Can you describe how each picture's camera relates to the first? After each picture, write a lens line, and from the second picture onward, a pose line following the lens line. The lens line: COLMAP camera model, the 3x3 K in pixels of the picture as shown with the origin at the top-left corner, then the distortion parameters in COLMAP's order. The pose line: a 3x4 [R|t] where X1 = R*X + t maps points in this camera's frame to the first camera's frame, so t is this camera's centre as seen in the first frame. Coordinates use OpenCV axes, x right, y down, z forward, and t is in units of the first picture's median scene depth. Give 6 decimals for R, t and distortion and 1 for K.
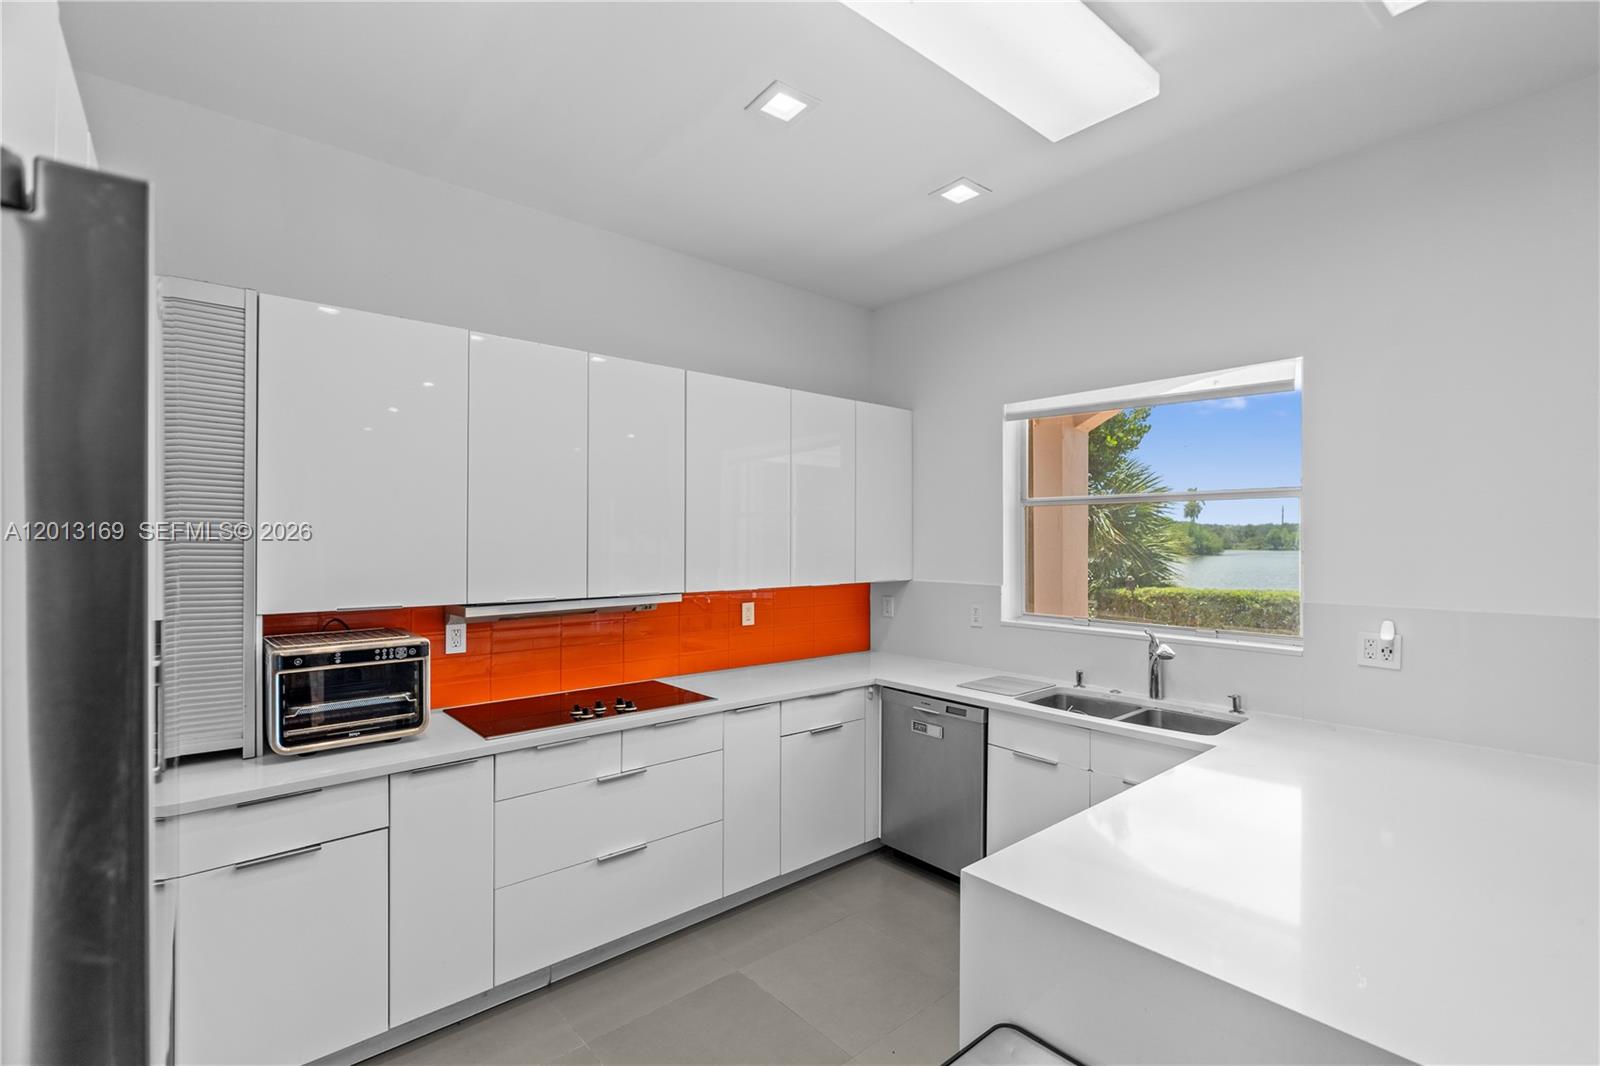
lens RADIAL K [[715.0, 0, 785.4], [0, 715.0, 536.0], [0, 0, 1]] dist [-0.007642, 0.002062]
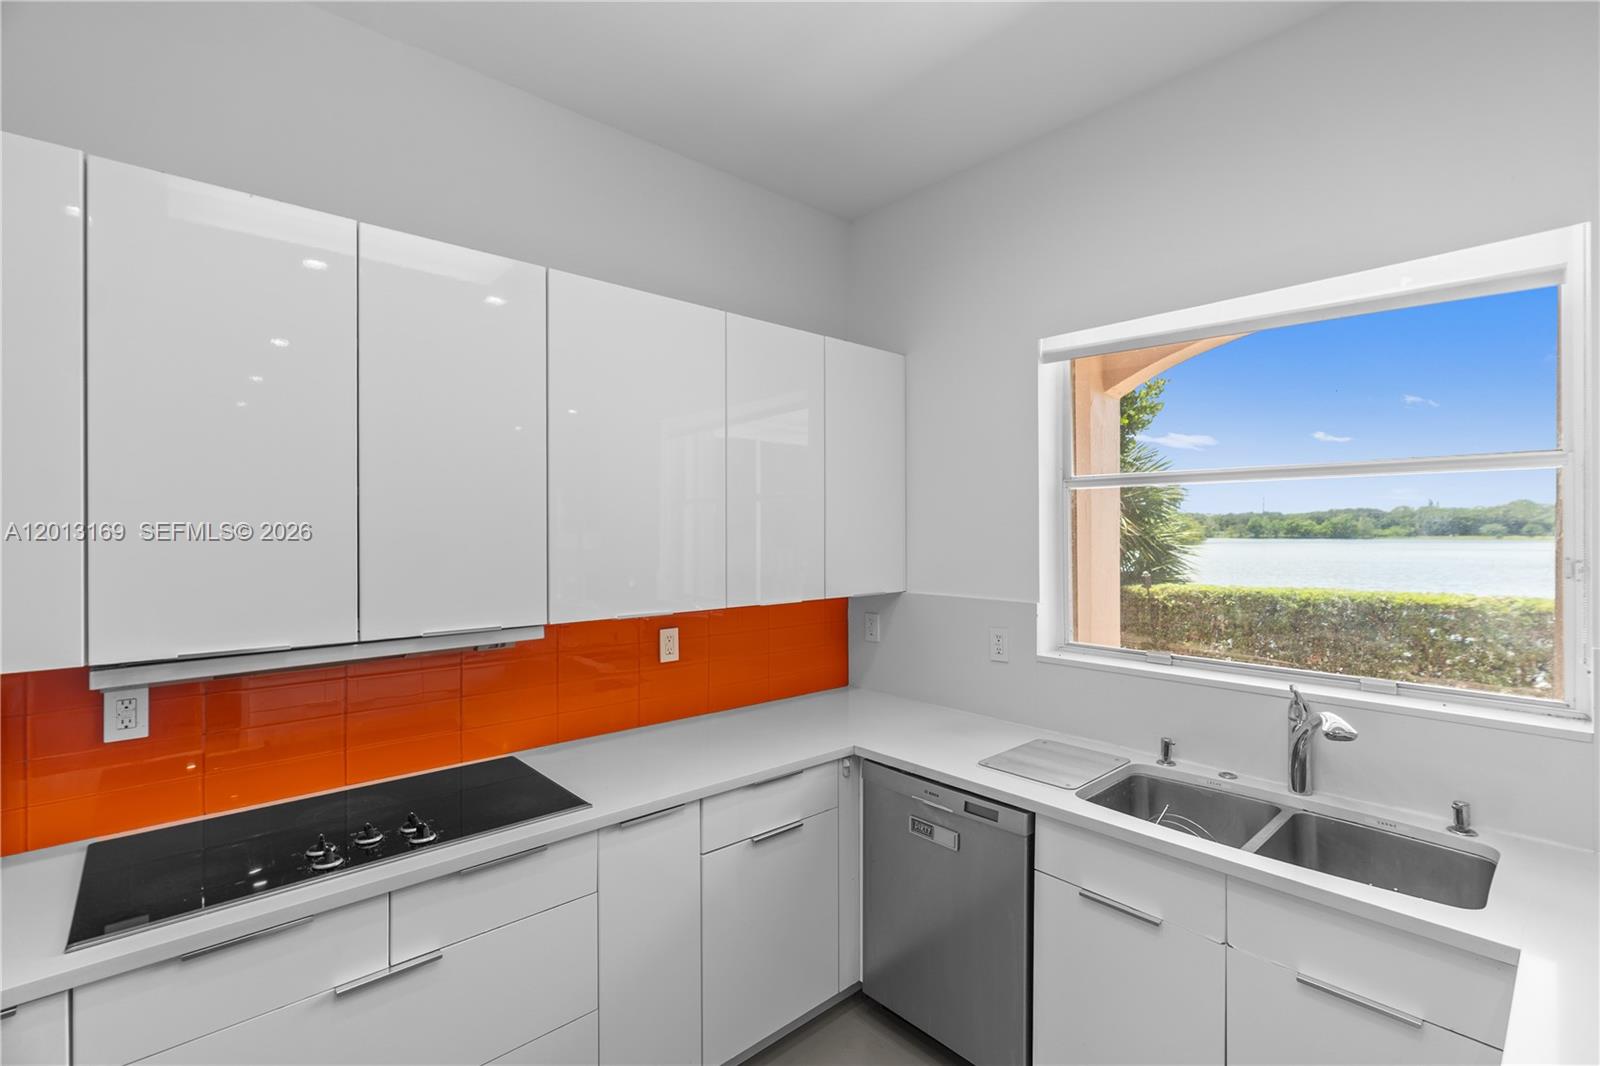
lens RADIAL K [[715.0, 0, 785.3], [0, 715.0, 530.5], [0, 0, 1]] dist [-0.007642, 0.002062]
pose [[0.999752, -0.003871, 0.021953, 0.054554], [0.003728, 0.999972, 0.006511, -0.006525], [-0.021978, -0.006428, 0.999738, 0.380606]]
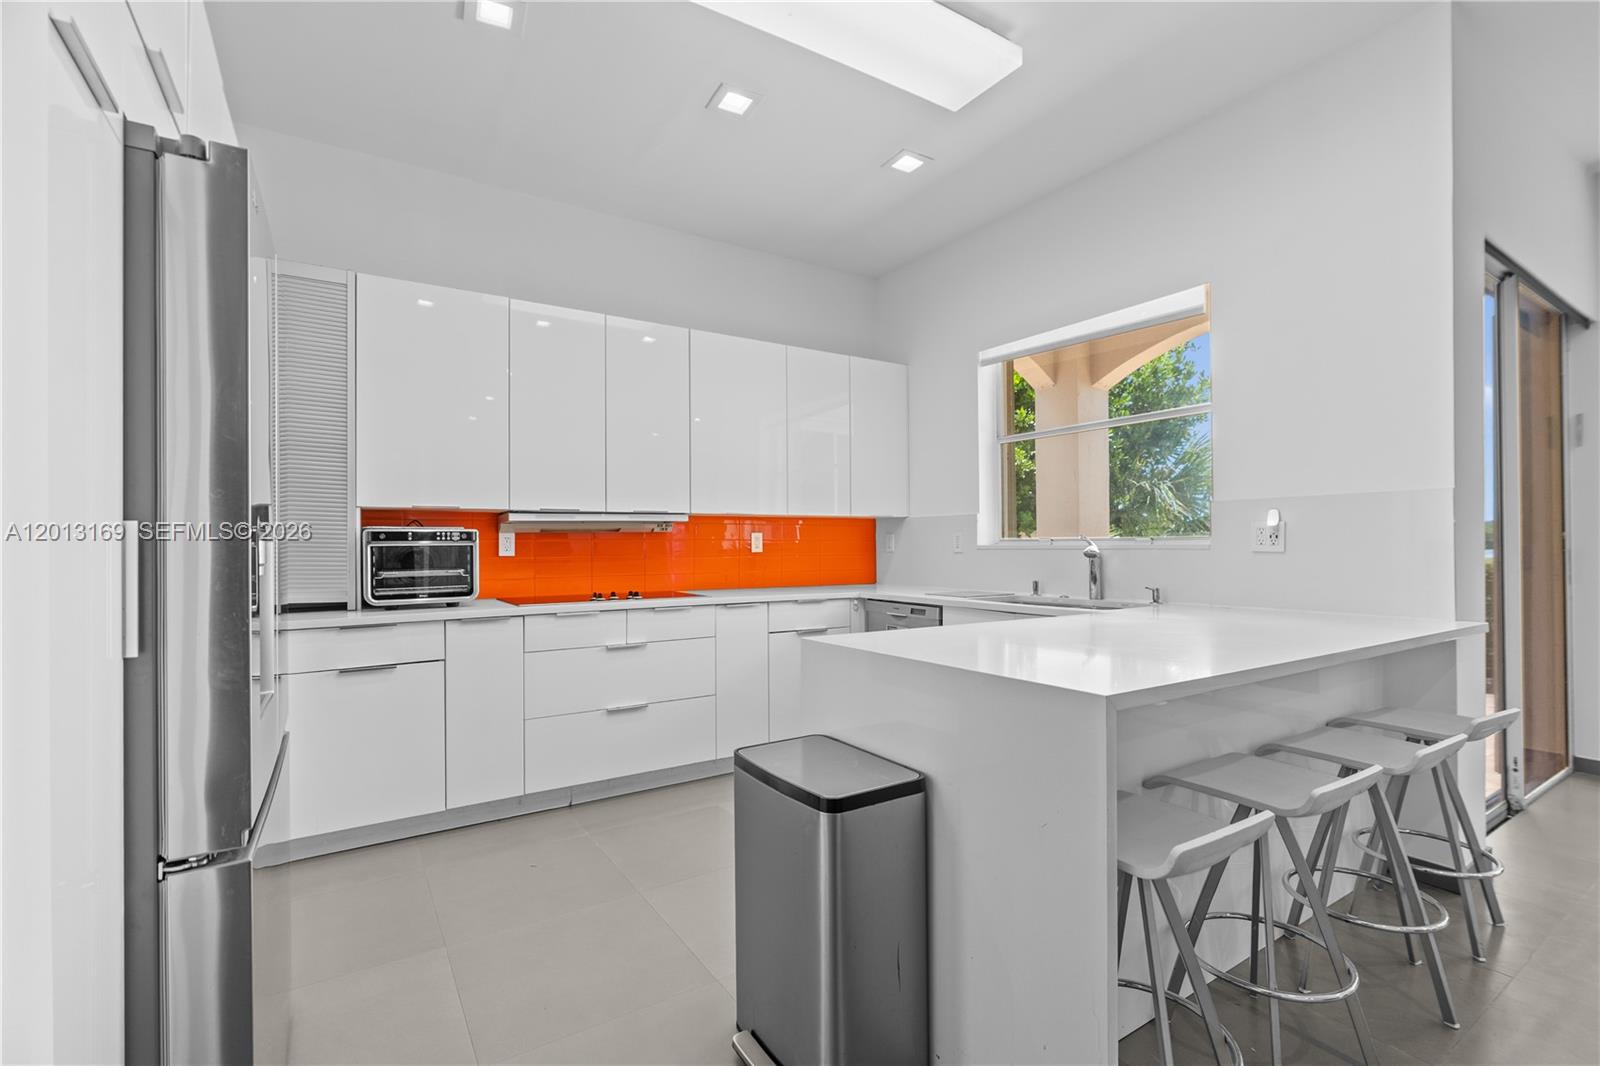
lens RADIAL K [[715.0, 0, 787.4], [0, 715.0, 536.2], [0, 0, 1]] dist [-0.007642, 0.002062]
pose [[0.990758, -0.009115, -0.135337, 0.188325], [0.008610, 0.999954, -0.004311, 0.127349], [0.135370, 0.003106, 0.990790, -0.175894]]
